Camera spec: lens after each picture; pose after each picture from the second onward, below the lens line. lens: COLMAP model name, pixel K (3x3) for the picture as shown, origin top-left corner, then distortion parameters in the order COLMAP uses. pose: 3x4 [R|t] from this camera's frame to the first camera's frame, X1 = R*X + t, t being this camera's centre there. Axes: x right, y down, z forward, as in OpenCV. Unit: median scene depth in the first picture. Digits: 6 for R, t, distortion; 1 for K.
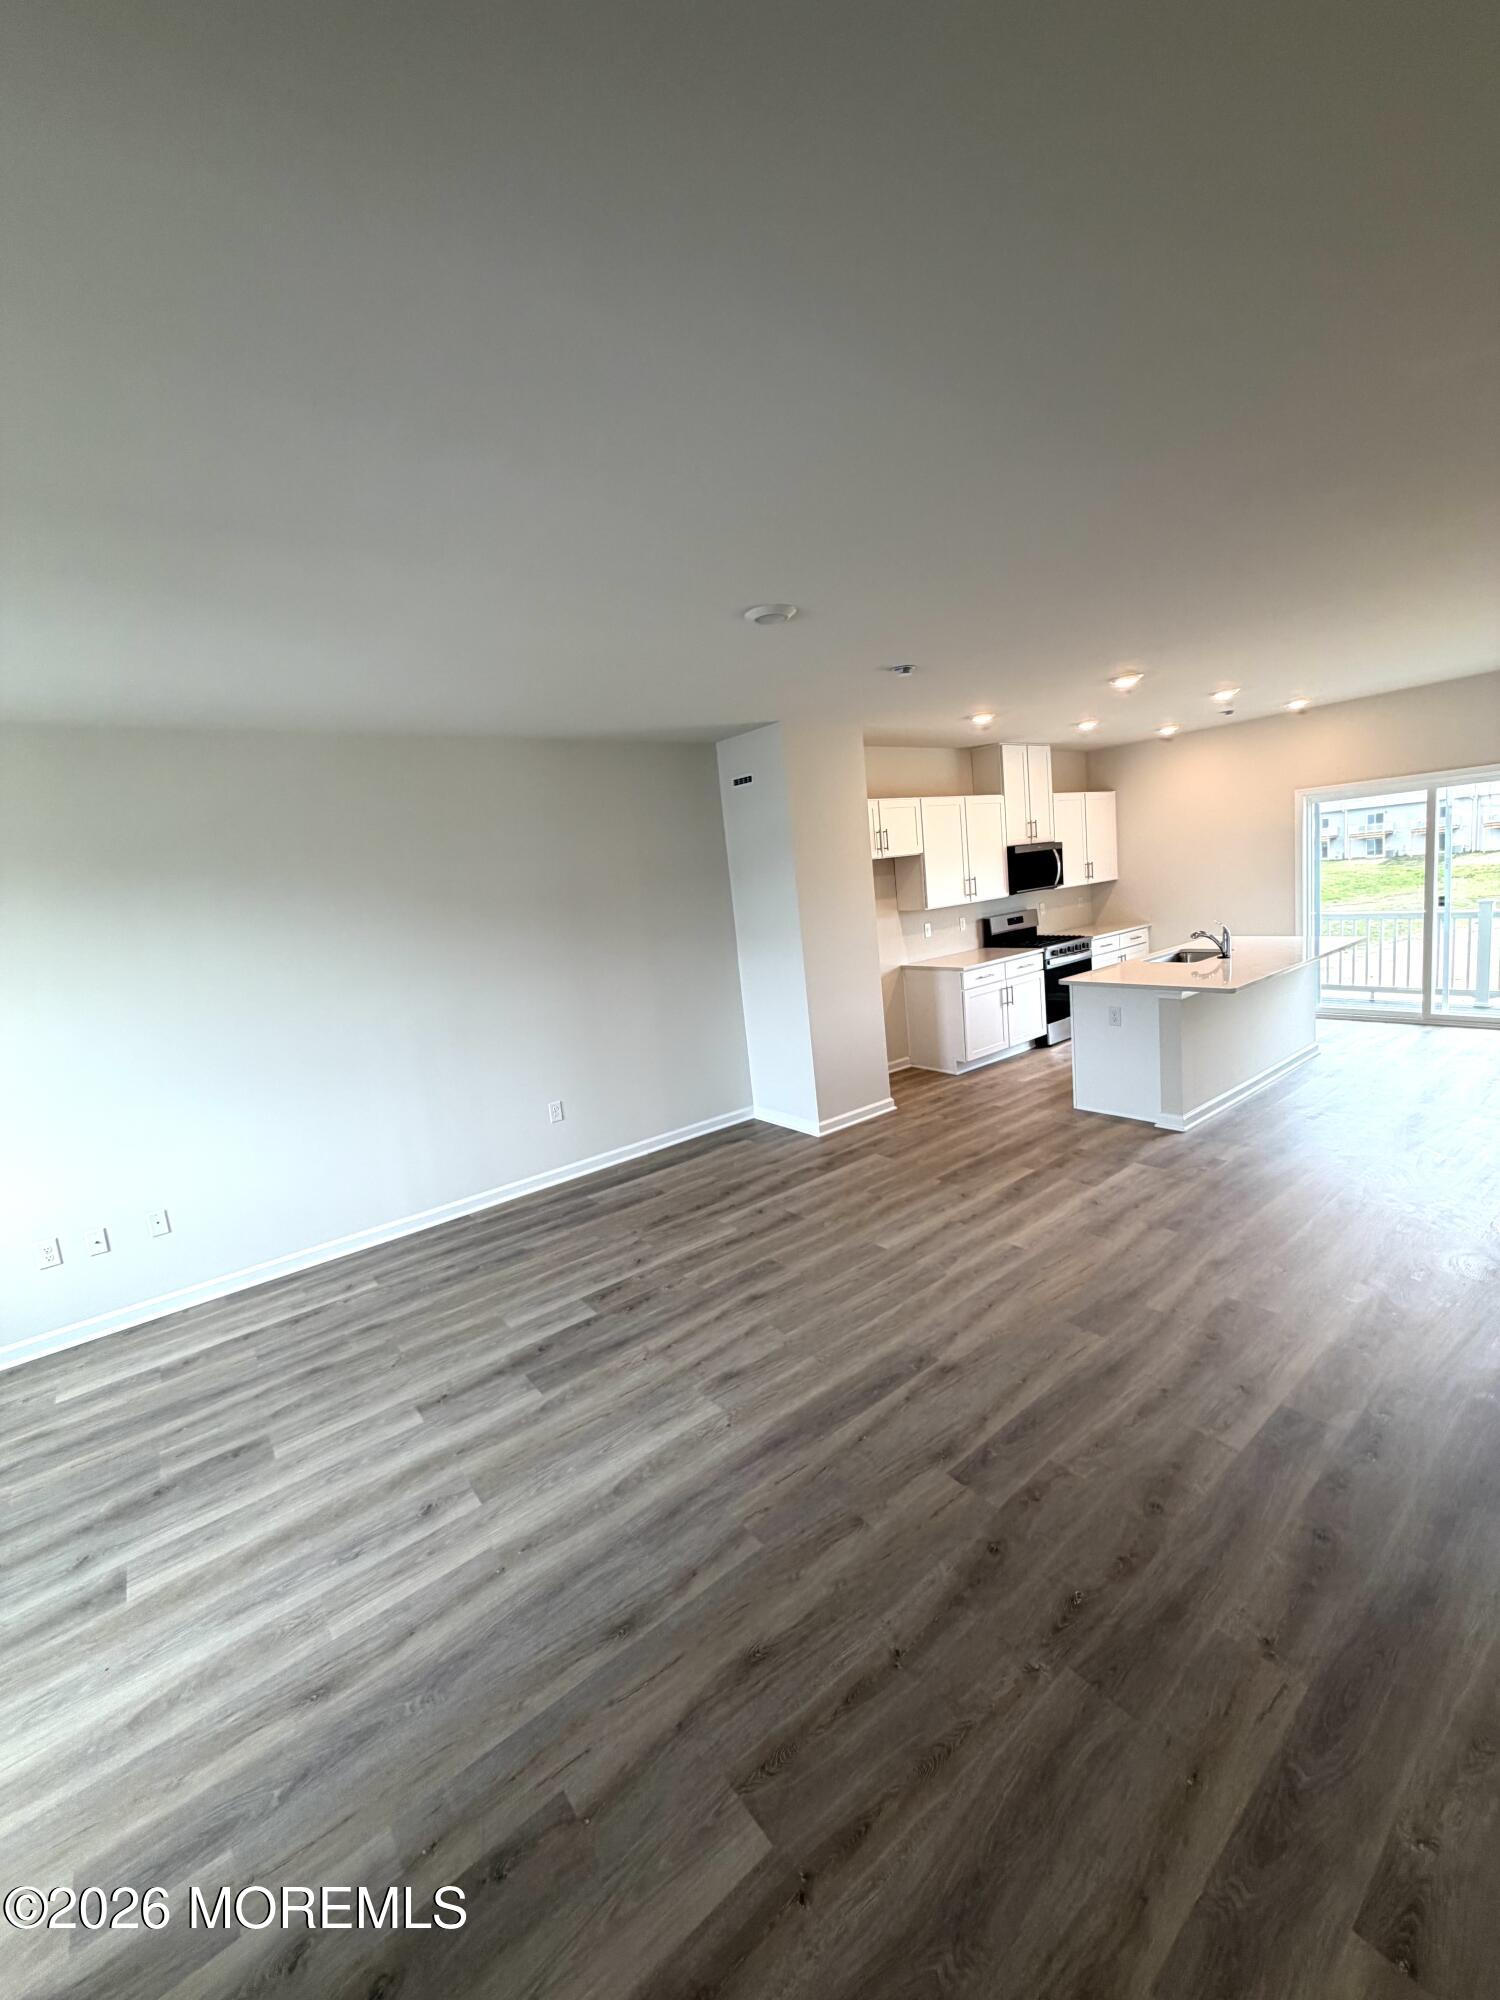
lens RADIAL K [[798.4, 0, 744.9], [0, 798.4, 997.5], [0, 0, 1]] dist [-0.001237, 0.001268]
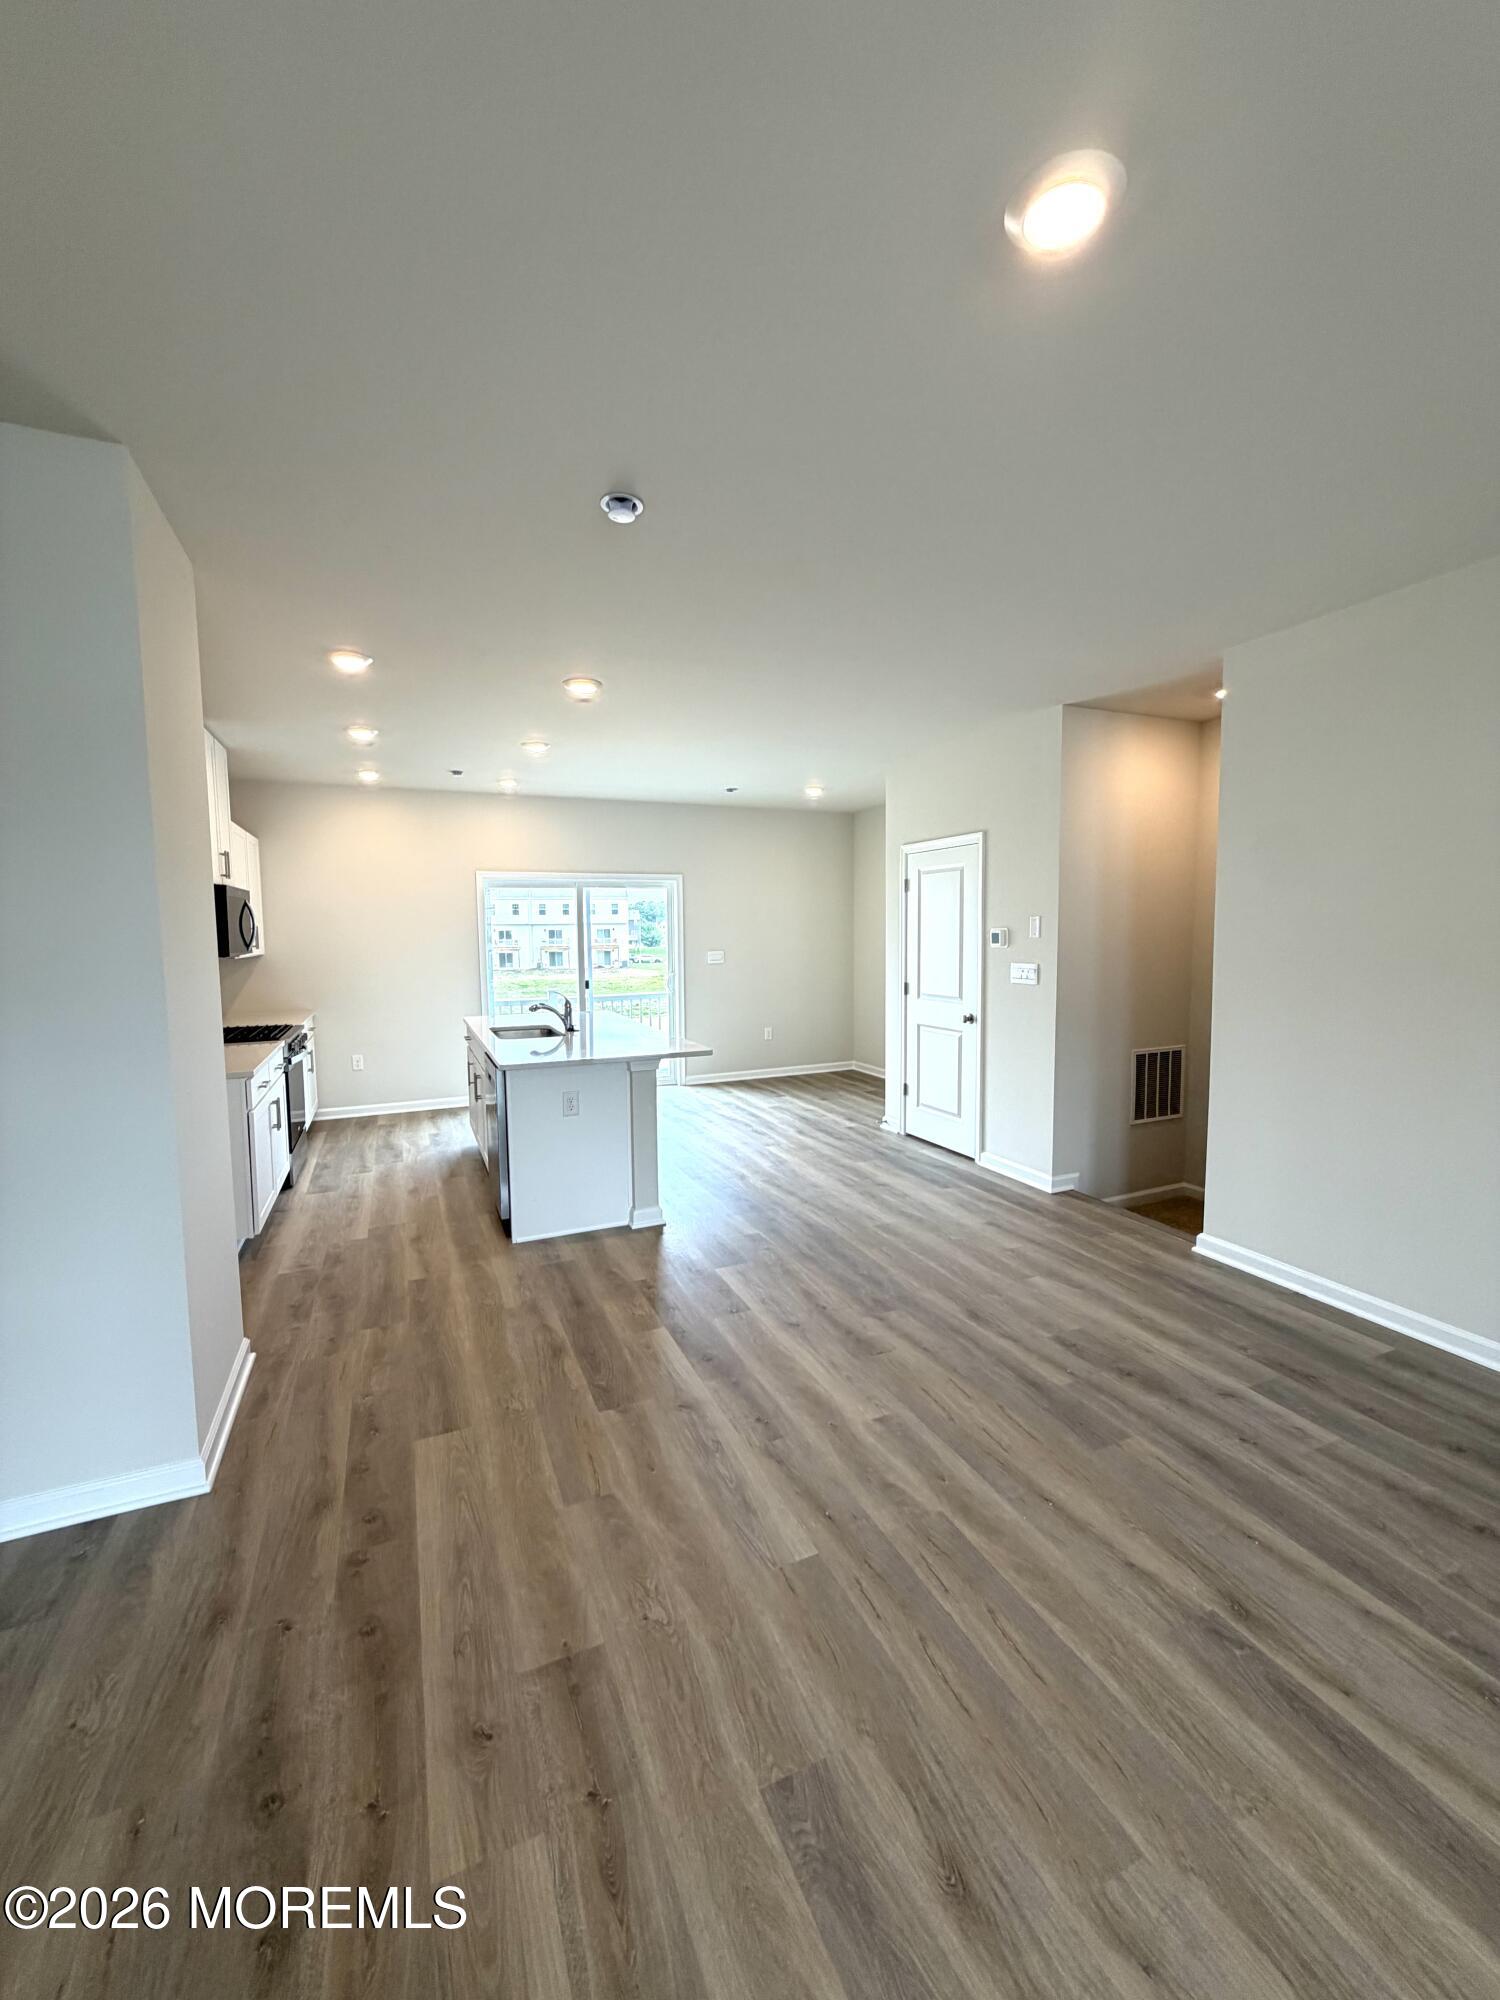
lens RADIAL K [[798.4, 0, 747.9], [0, 798.4, 998.9], [0, 0, 1]] dist [-0.001237, 0.001268]
pose [[0.238645, 0.013757, 0.971009, -0.348942], [0.133213, 0.989983, -0.046765, -0.025361], [-0.961927, 0.140512, 0.234422, 0.884401]]
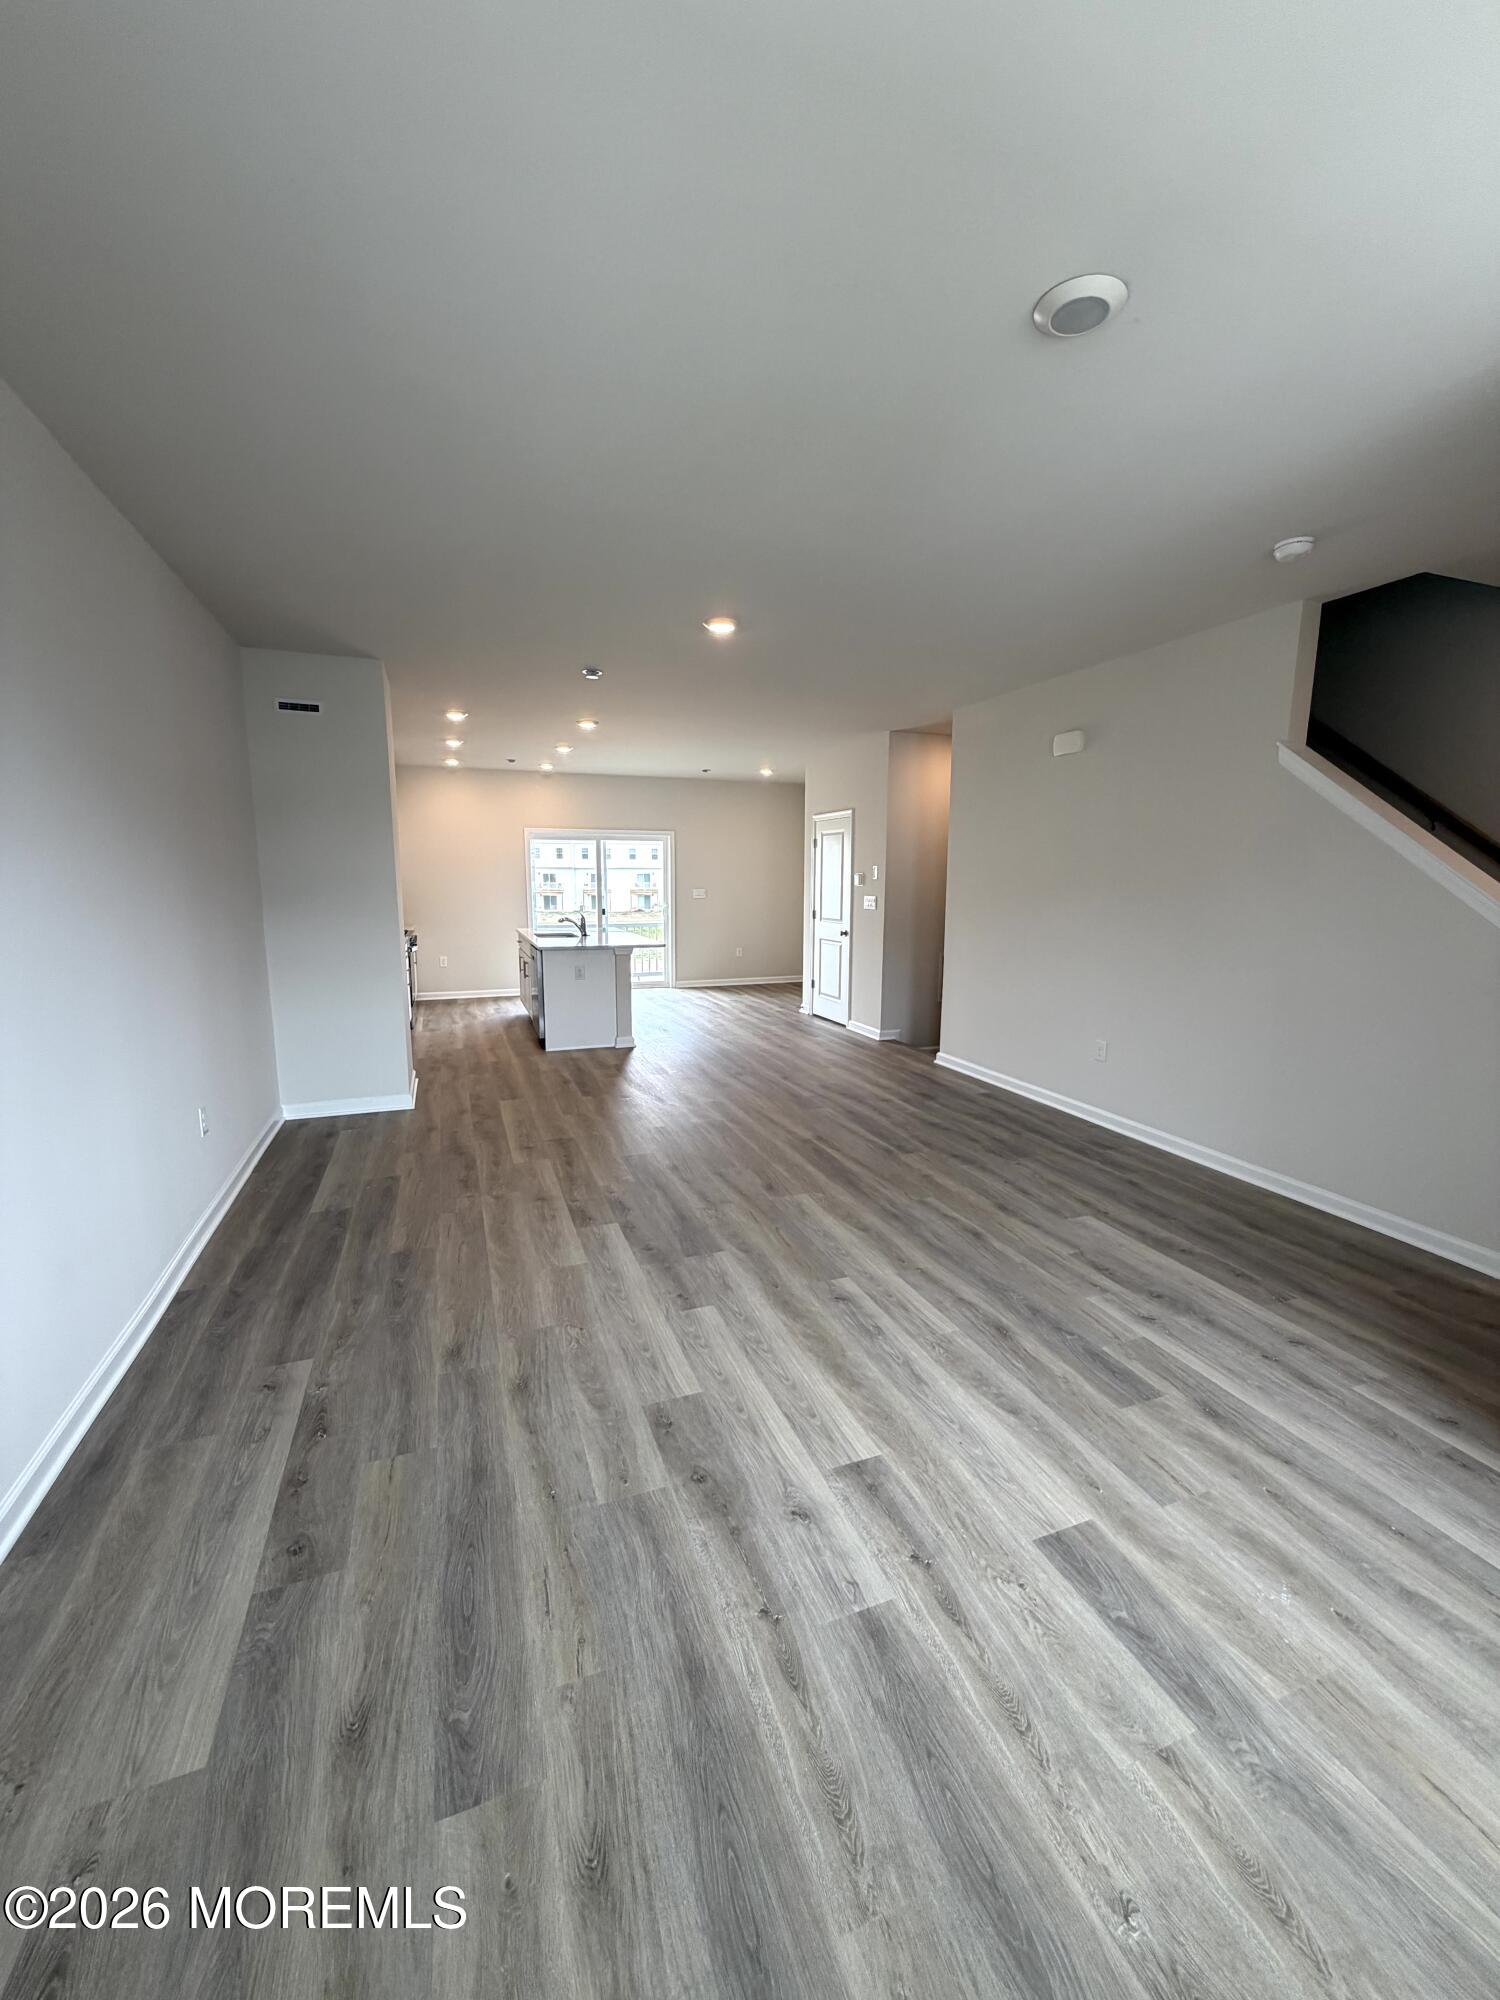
lens RADIAL K [[798.4, 0, 749.1], [0, 798.4, 1002.7], [0, 0, 1]] dist [-0.001237, 0.001268]
pose [[0.288178, -0.047673, 0.956390, -1.007844], [0.111102, 0.993679, 0.016055, 0.115506], [-0.951110, 0.101630, 0.291653, 0.486648]]
